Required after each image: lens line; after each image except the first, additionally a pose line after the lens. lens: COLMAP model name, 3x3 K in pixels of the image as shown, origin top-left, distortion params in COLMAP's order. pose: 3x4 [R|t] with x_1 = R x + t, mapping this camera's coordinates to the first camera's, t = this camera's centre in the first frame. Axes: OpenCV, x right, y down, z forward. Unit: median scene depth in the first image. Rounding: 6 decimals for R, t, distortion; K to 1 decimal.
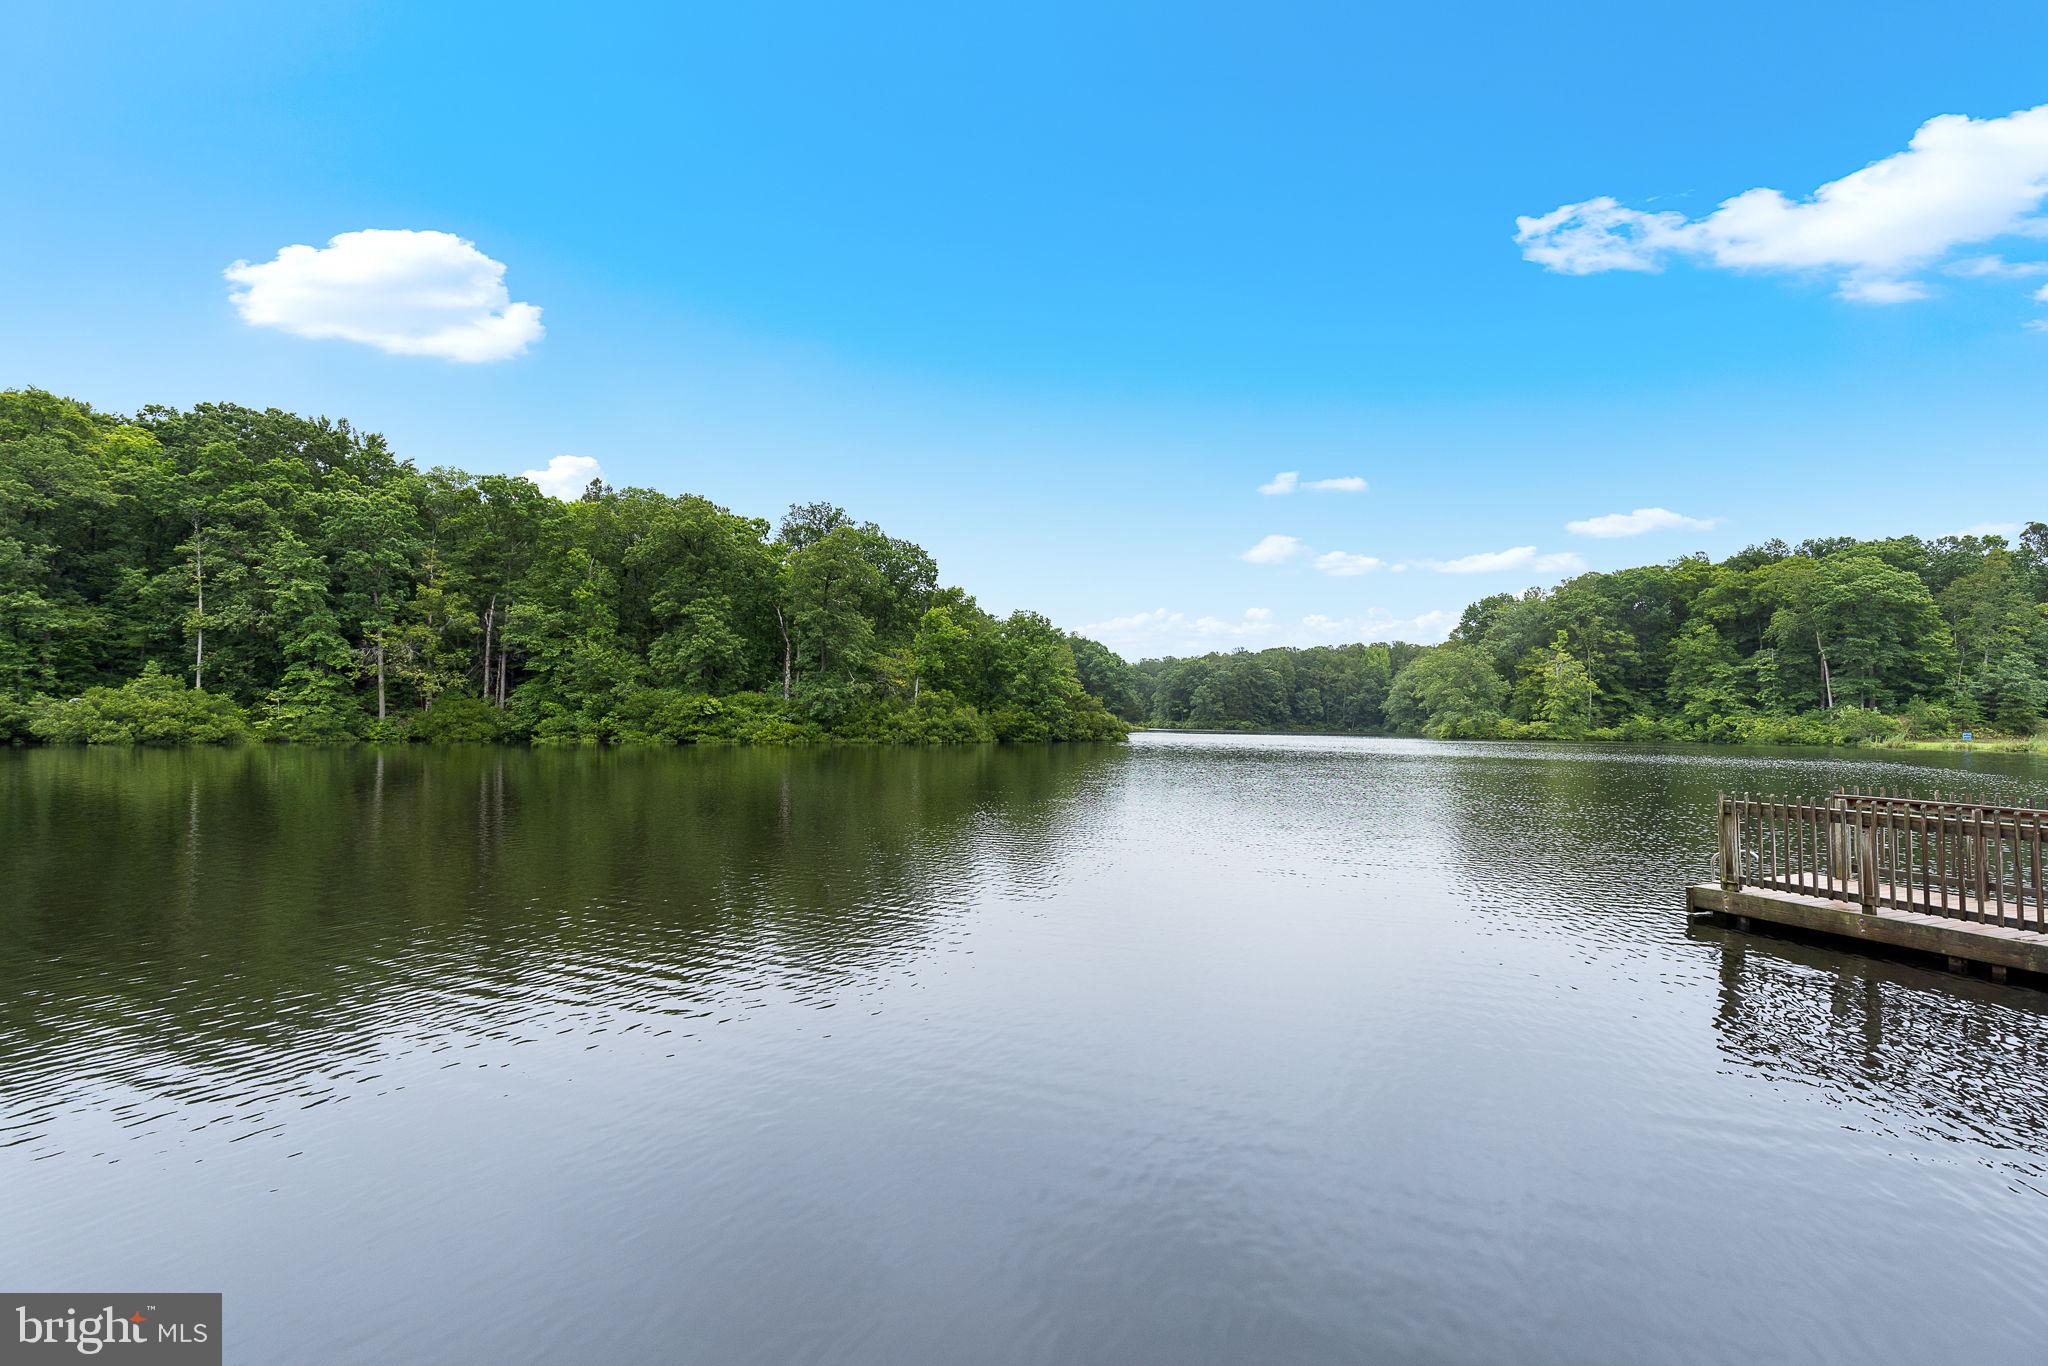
lens RADIAL K [[906.5, 0, 1019.0], [0, 906.5, 699.9], [0, 0, 1]] dist [0.003233, -0.000052]
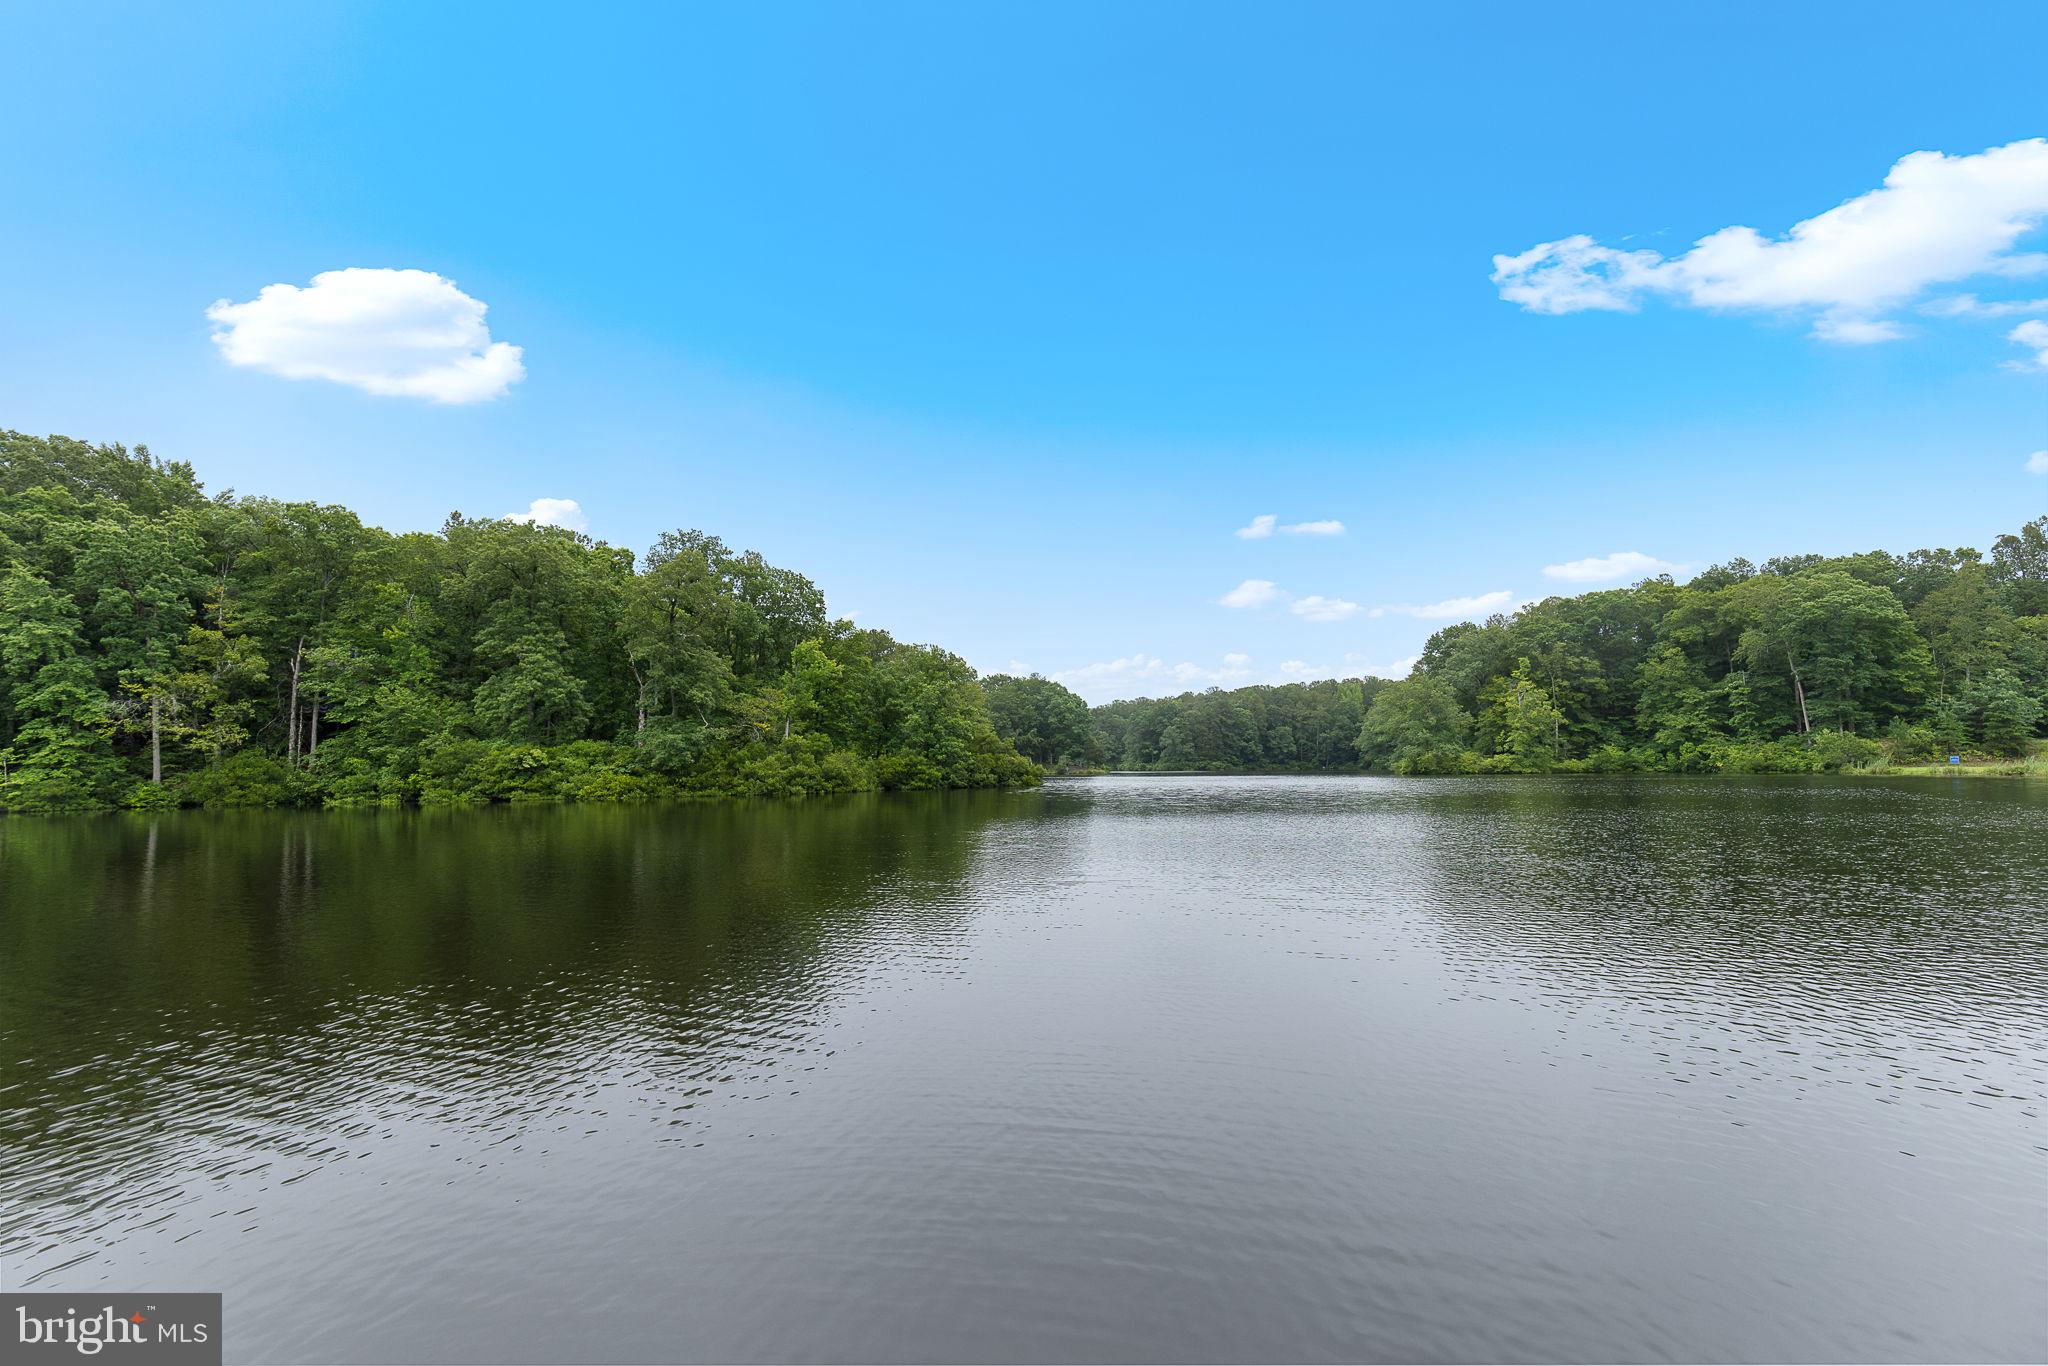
lens RADIAL K [[909.2, 0, 1023.1], [0, 909.2, 699.1], [0, 0, 1]] dist [0.007787, -0.000337]
pose [[0.999569, -0.022717, 0.018607, 0.065846], [0.023641, 0.998416, -0.051060, 0.003437], [-0.017418, 0.051478, 0.998522, 0.069527]]
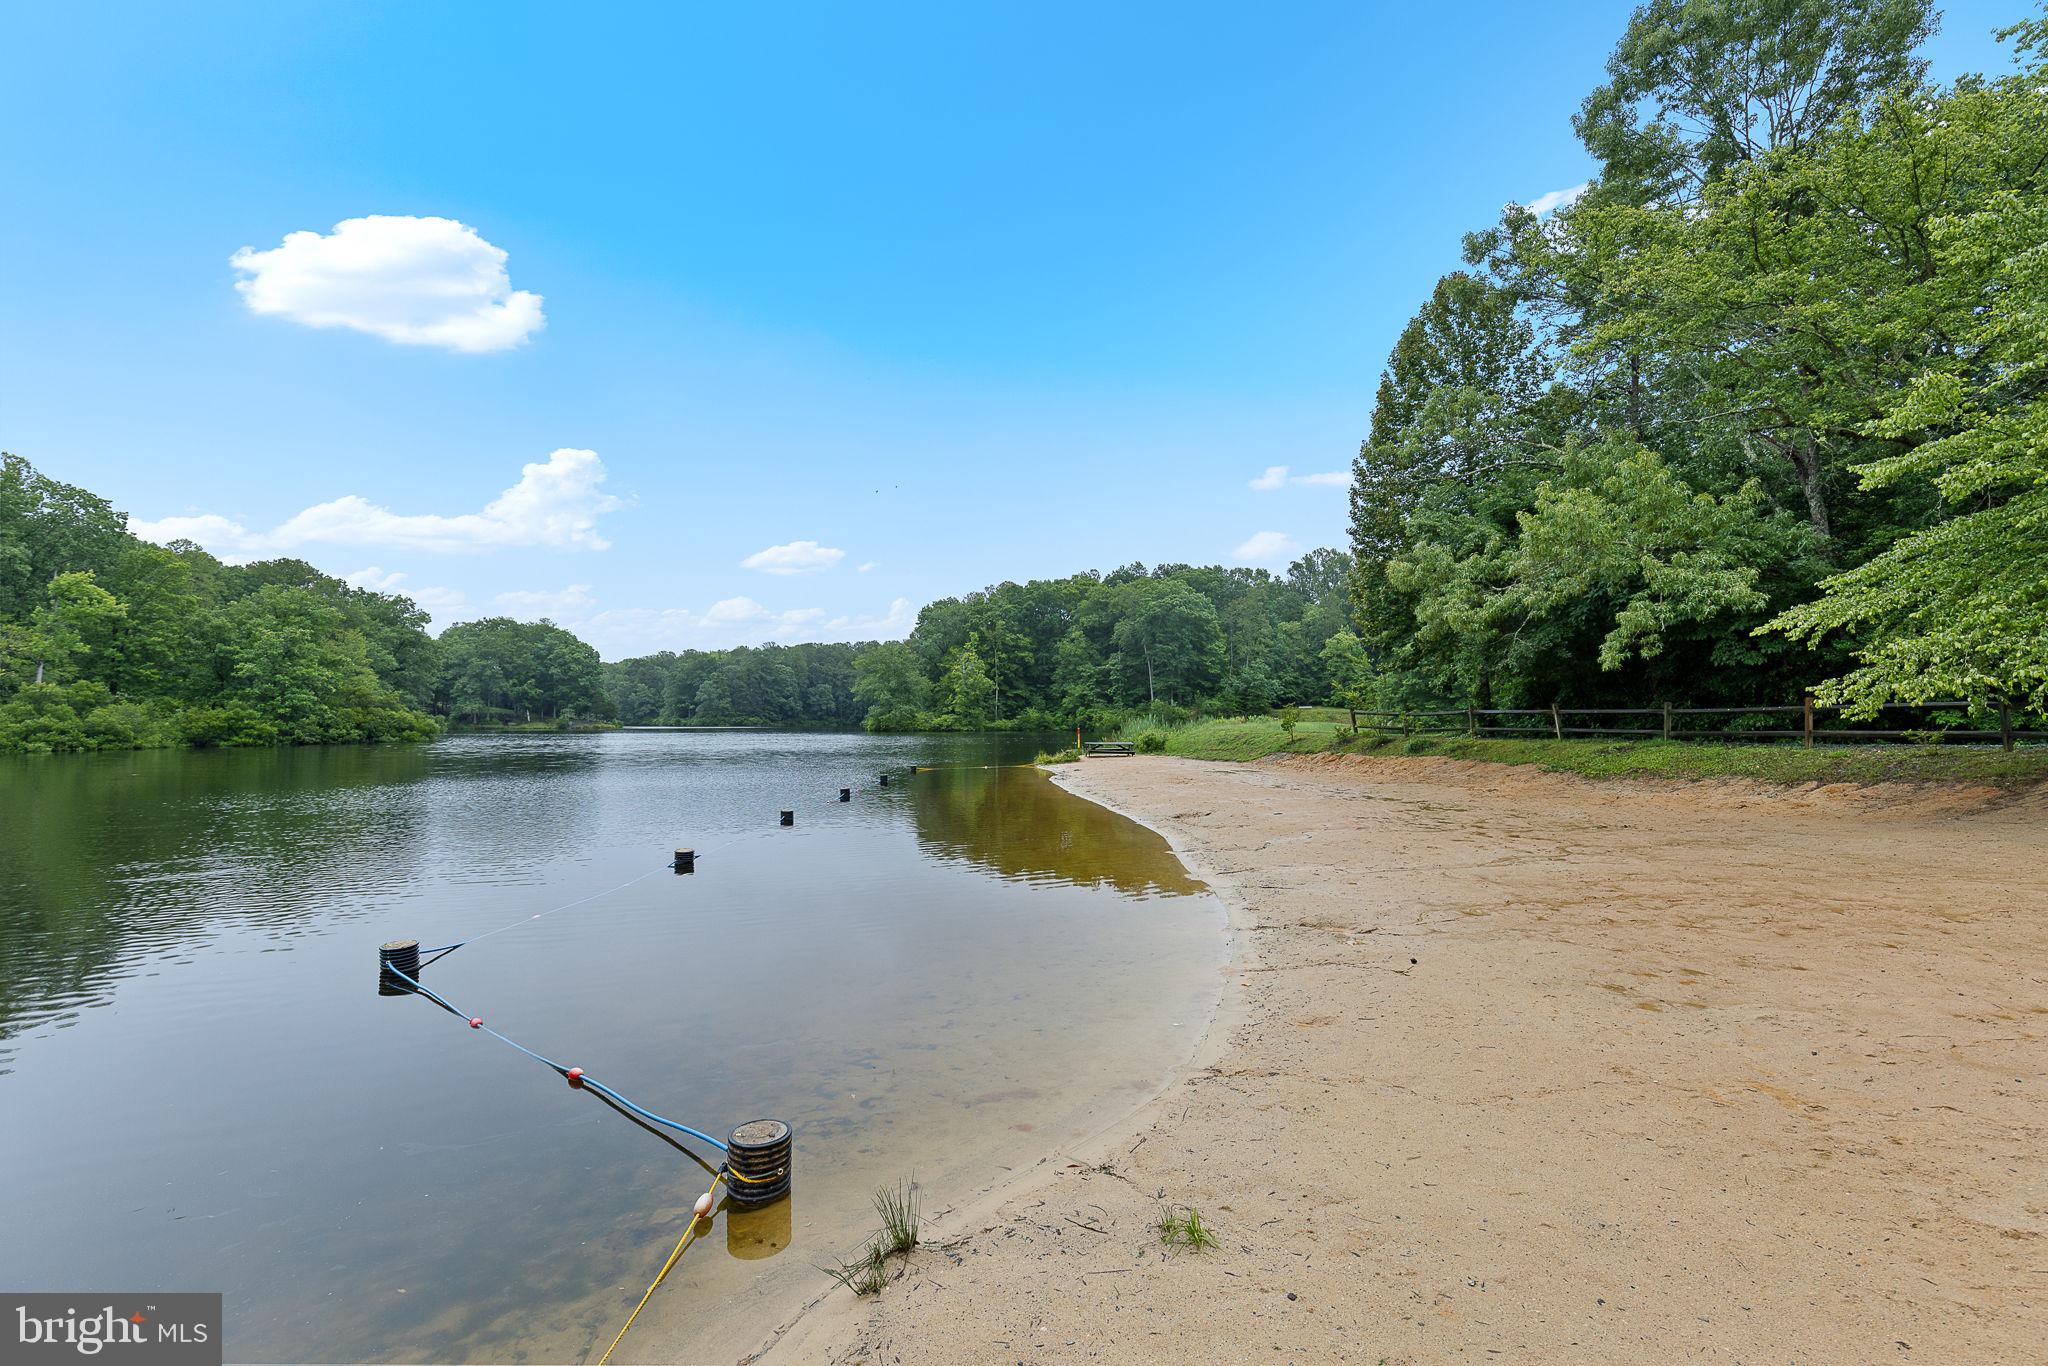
lens RADIAL K [[916.3, 0, 1030.1], [0, 916.3, 695.3], [0, 0, 1]] dist [0.001919, -0.000005]
pose [[0.892239, -0.000438, 0.451563, 0.178121], [0.000764, 1.000000, -0.000539, 0.001210], [-0.451562, 0.000825, 0.892239, -0.031344]]
